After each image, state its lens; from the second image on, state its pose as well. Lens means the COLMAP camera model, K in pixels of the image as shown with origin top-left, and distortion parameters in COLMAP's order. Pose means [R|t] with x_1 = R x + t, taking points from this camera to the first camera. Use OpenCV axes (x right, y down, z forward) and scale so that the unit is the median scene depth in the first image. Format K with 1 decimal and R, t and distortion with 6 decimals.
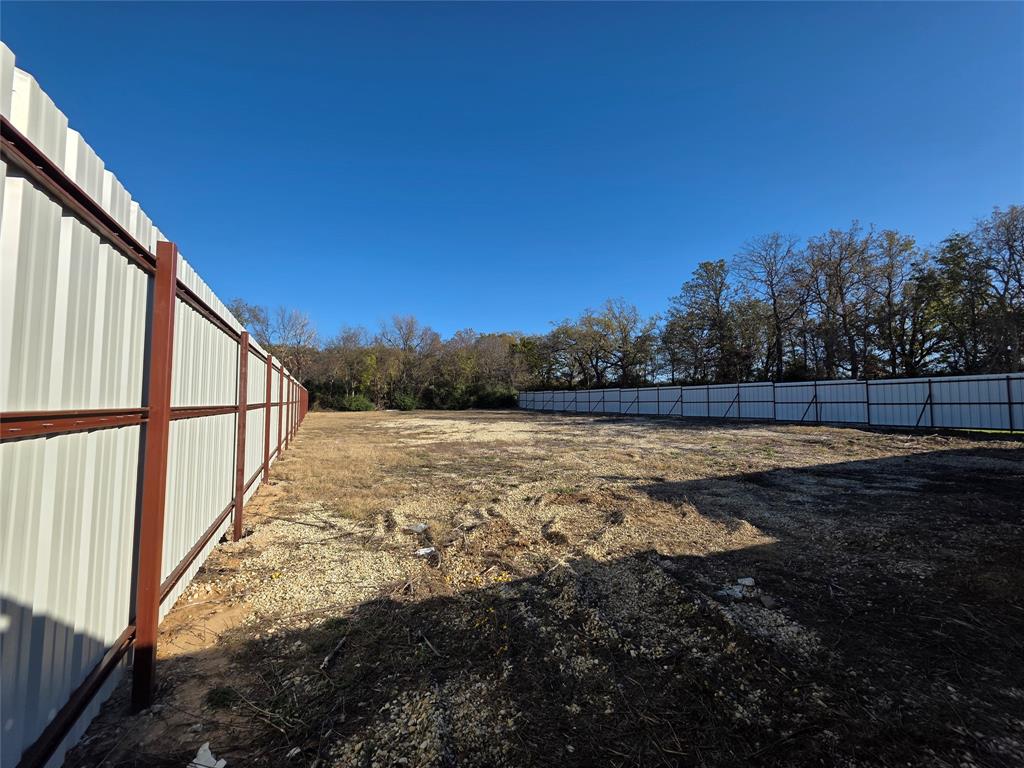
lens RADIAL K [[409.9, 0, 514.2], [0, 409.9, 380.1], [0, 0, 1]] dist [0.012737, 0.000172]
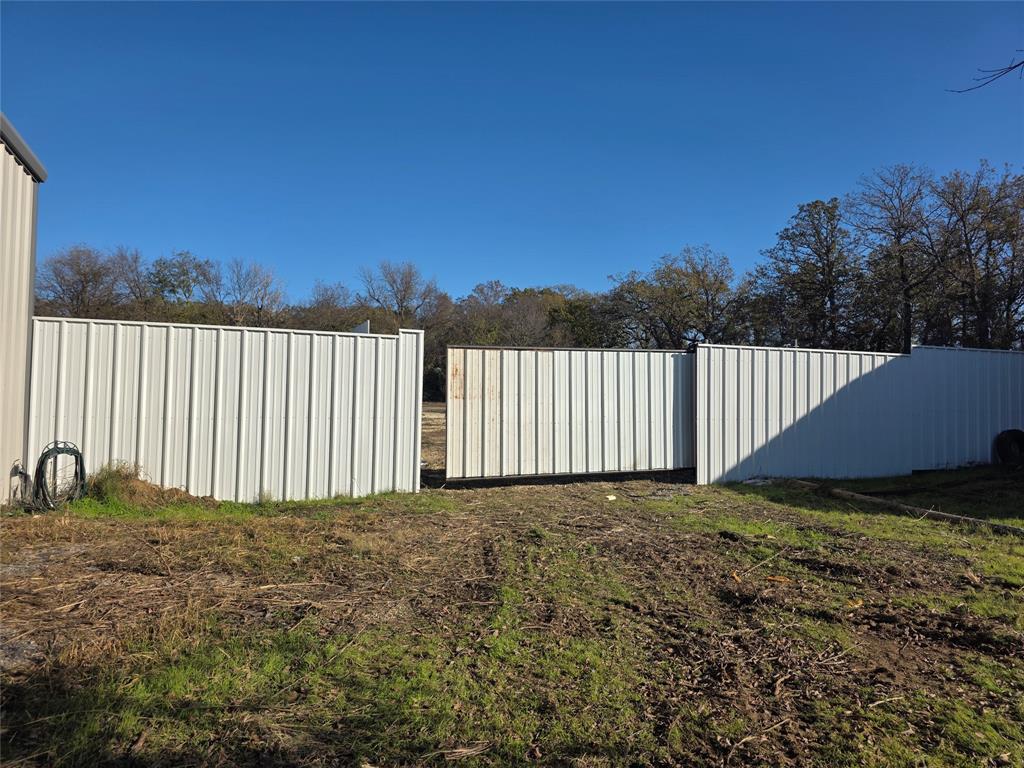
lens RADIAL K [[693.6, 0, 512.0], [0, 693.6, 381.3], [0, 0, 1]] dist [0.056078, -0.034066]
pose [[0.995208, 0.007889, -0.097461, 0.041288], [-0.004110, 0.999234, 0.038914, -0.010931], [0.097693, -0.038327, 0.994478, -0.174021]]
